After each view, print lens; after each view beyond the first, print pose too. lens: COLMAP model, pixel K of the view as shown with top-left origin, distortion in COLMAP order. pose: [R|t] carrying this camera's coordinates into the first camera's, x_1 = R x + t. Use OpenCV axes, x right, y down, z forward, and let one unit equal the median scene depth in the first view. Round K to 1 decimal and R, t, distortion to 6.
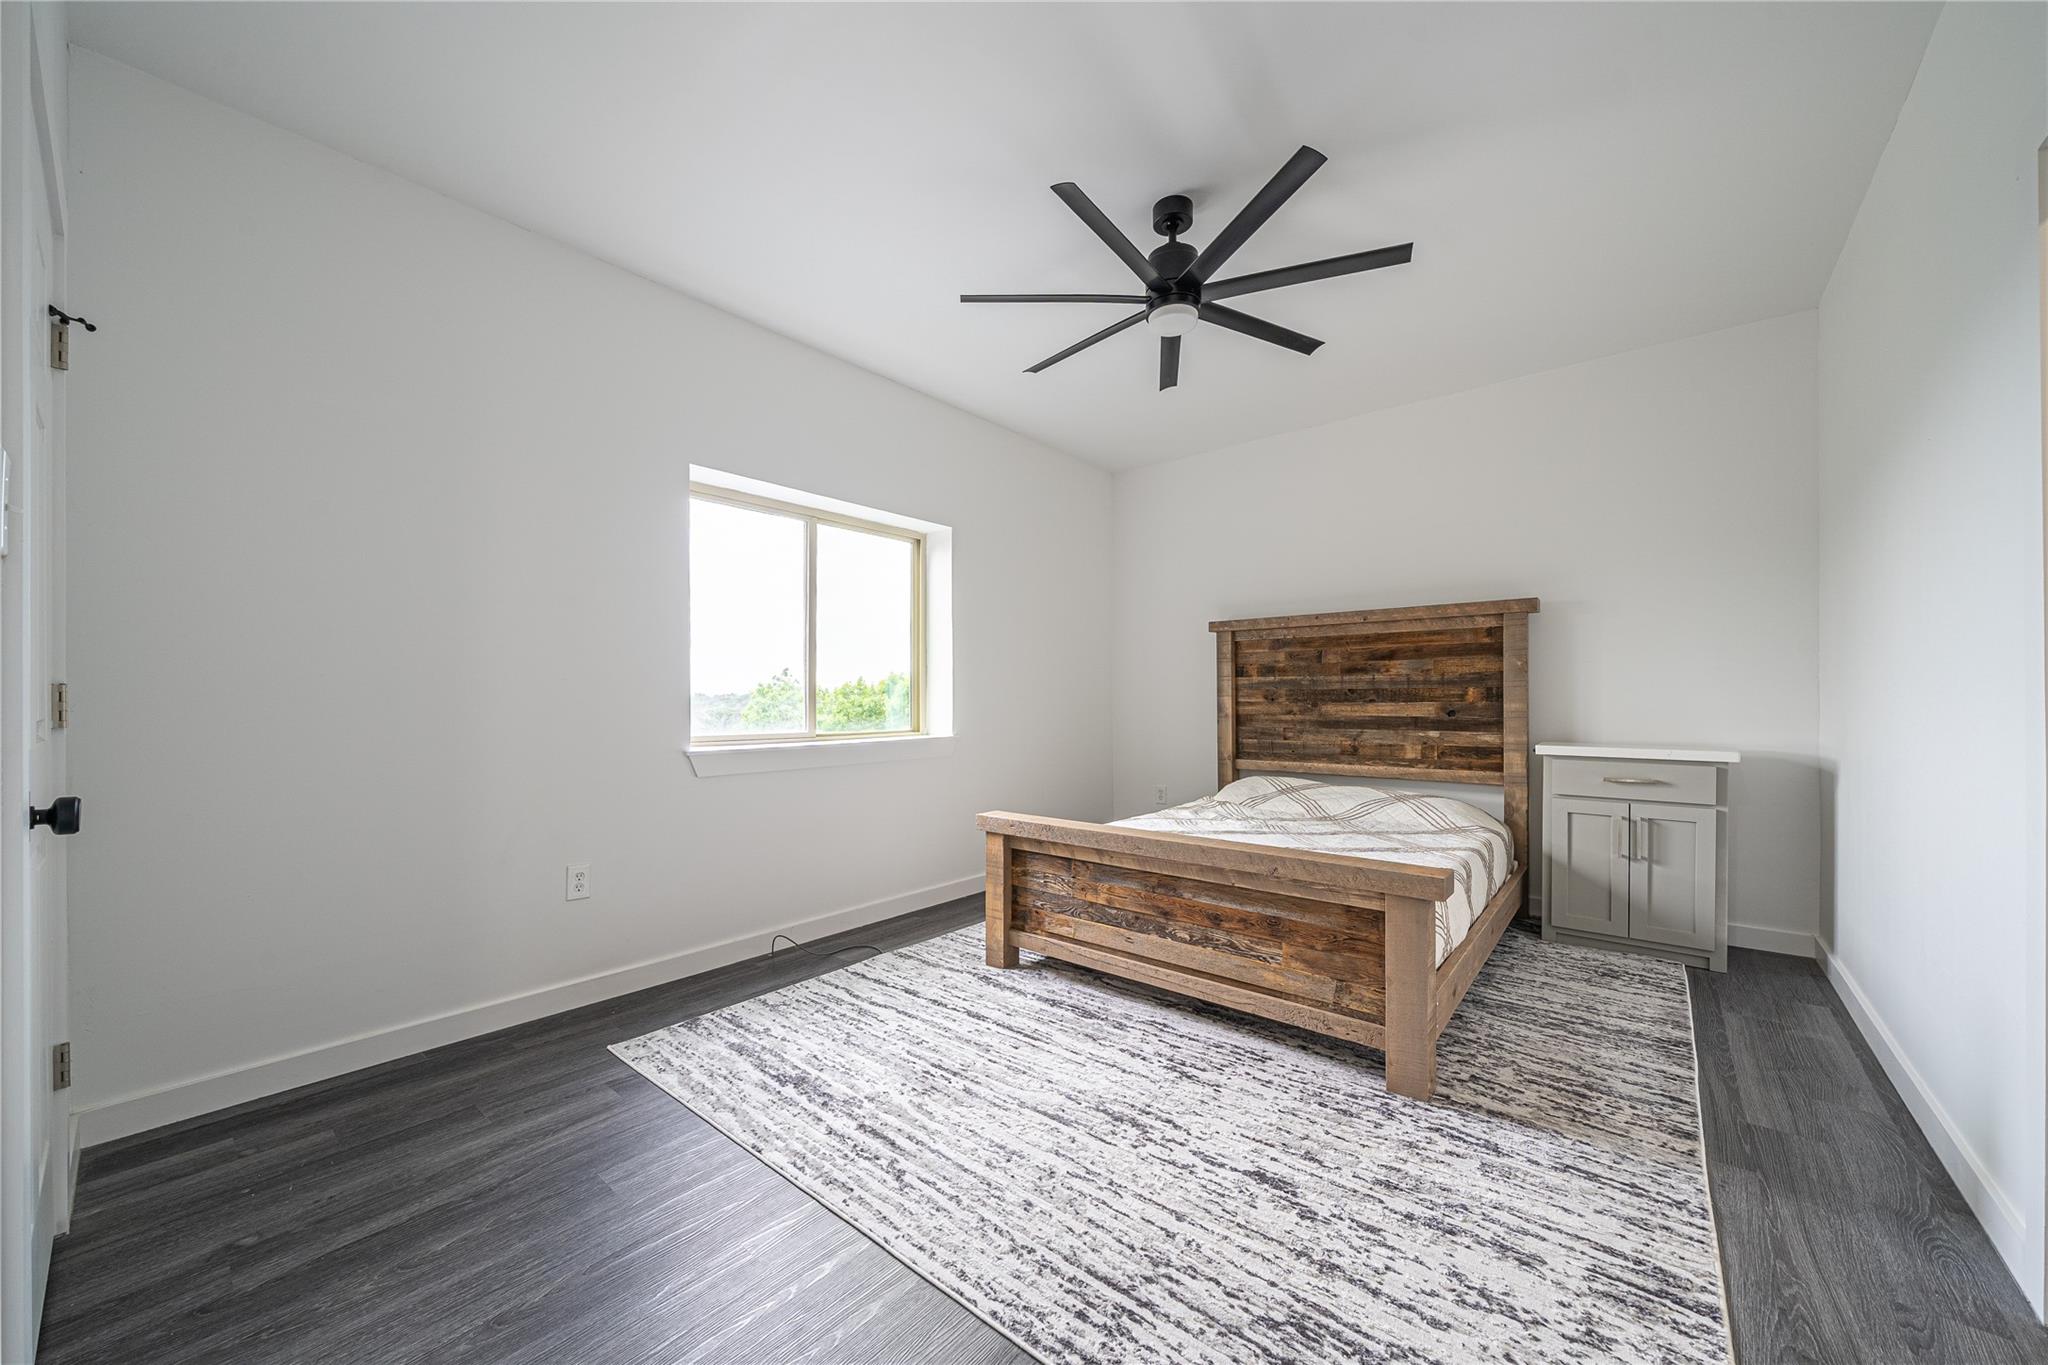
lens RADIAL K [[752.8, 0, 1017.4], [0, 752.8, 691.8], [0, 0, 1]] dist [-0.000057, -0.000007]
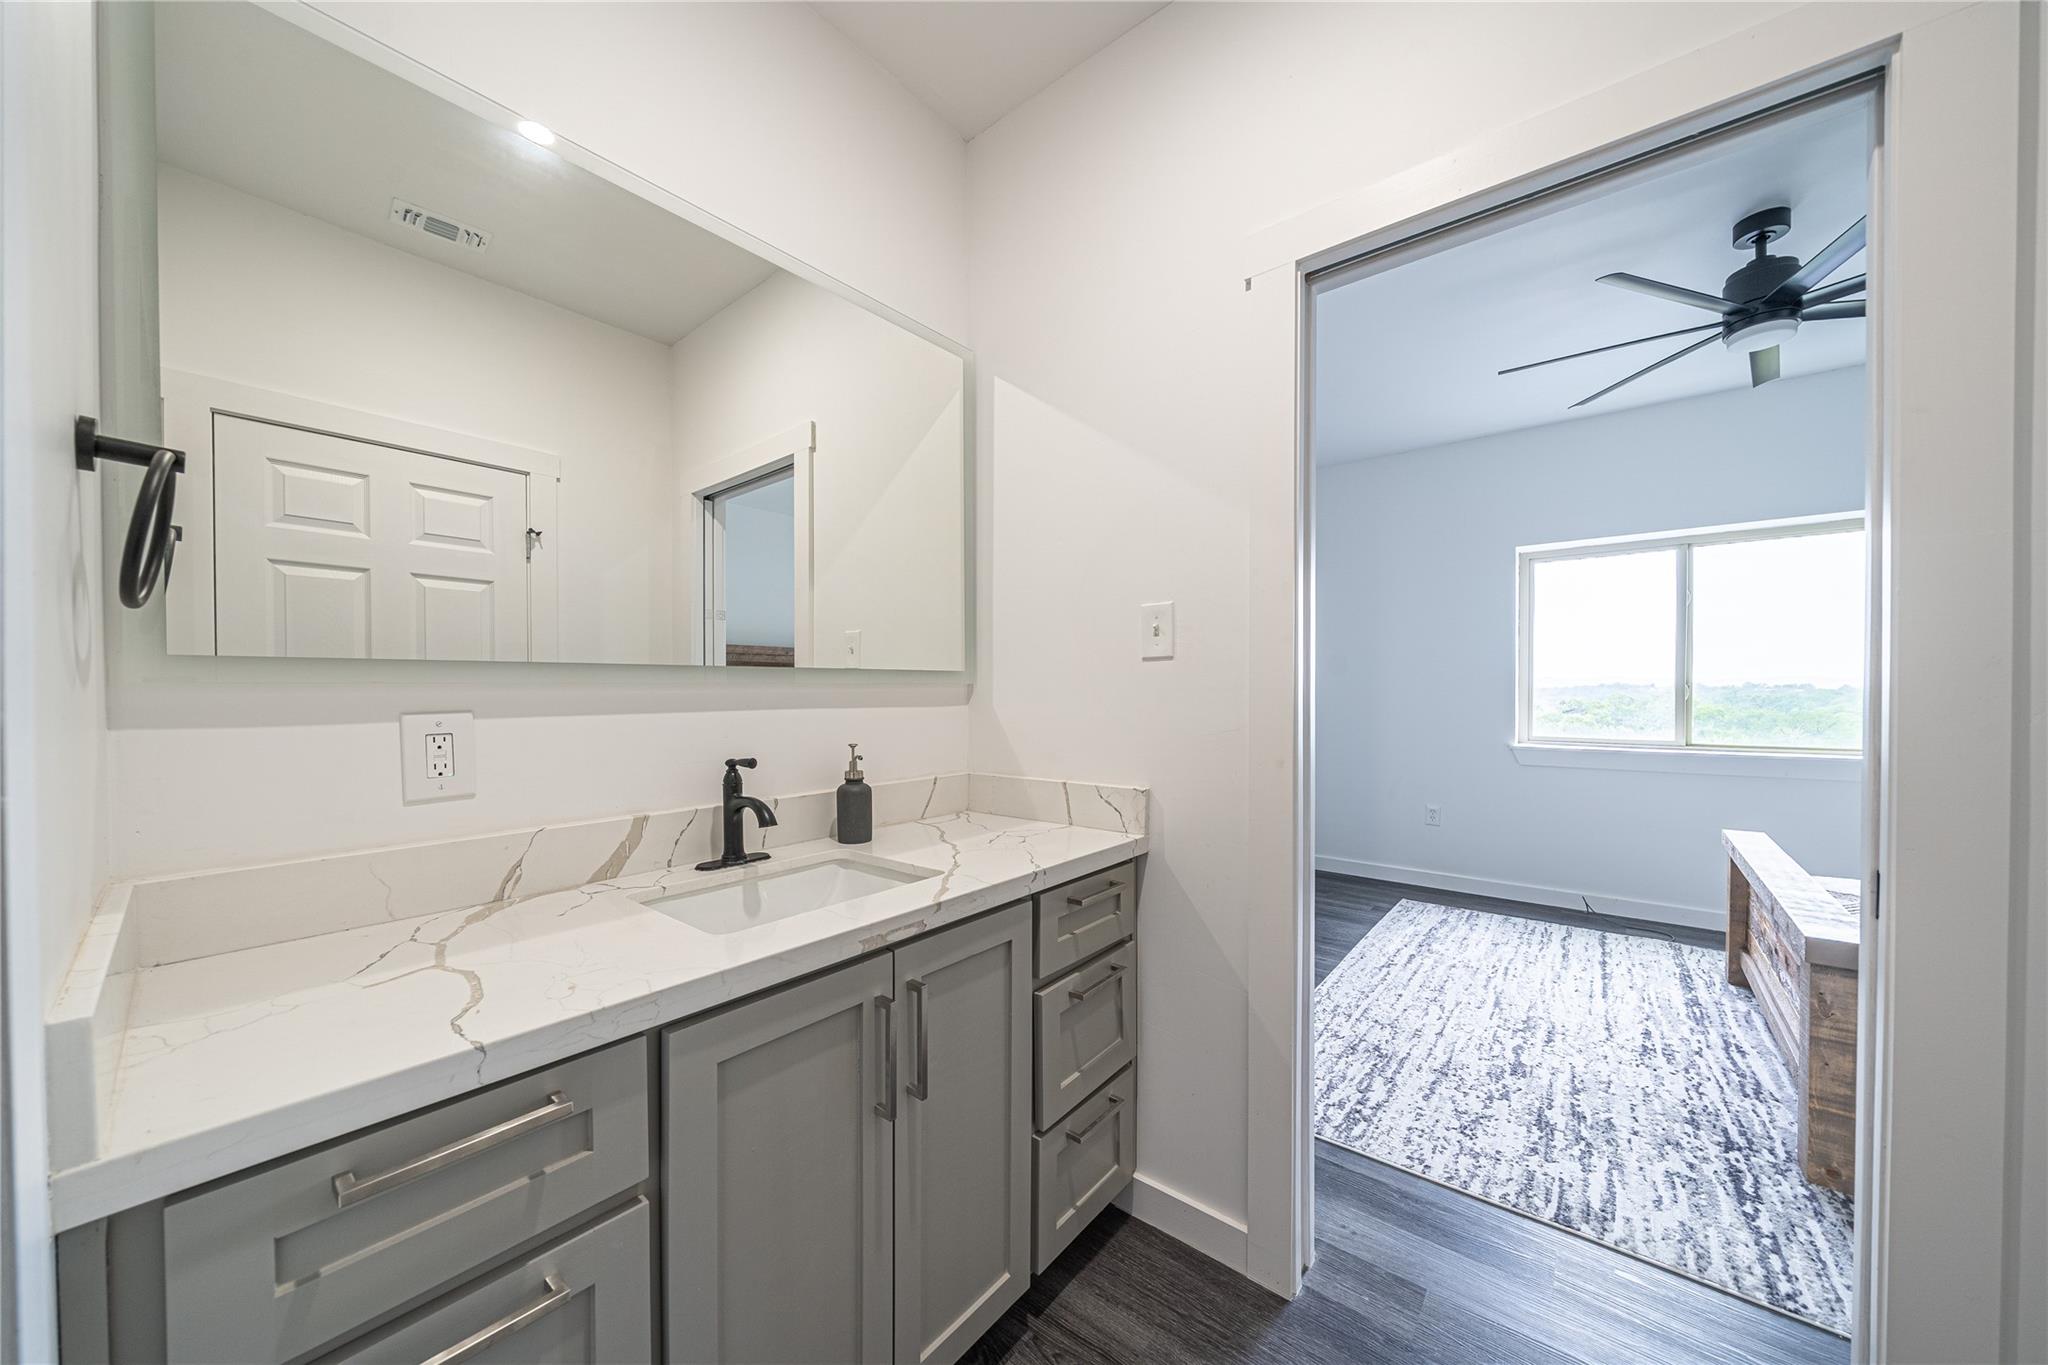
lens RADIAL K [[716.5, 0, 1024.1], [0, 716.5, 698.1], [0, 0, 1]] dist [-0.003092, -0.000146]
pose [[0.014615, 0.004379, -0.999884, 1.121308], [0.005594, 0.999974, 0.004461, -0.029024], [0.999878, -0.005659, 0.014590, 0.050671]]
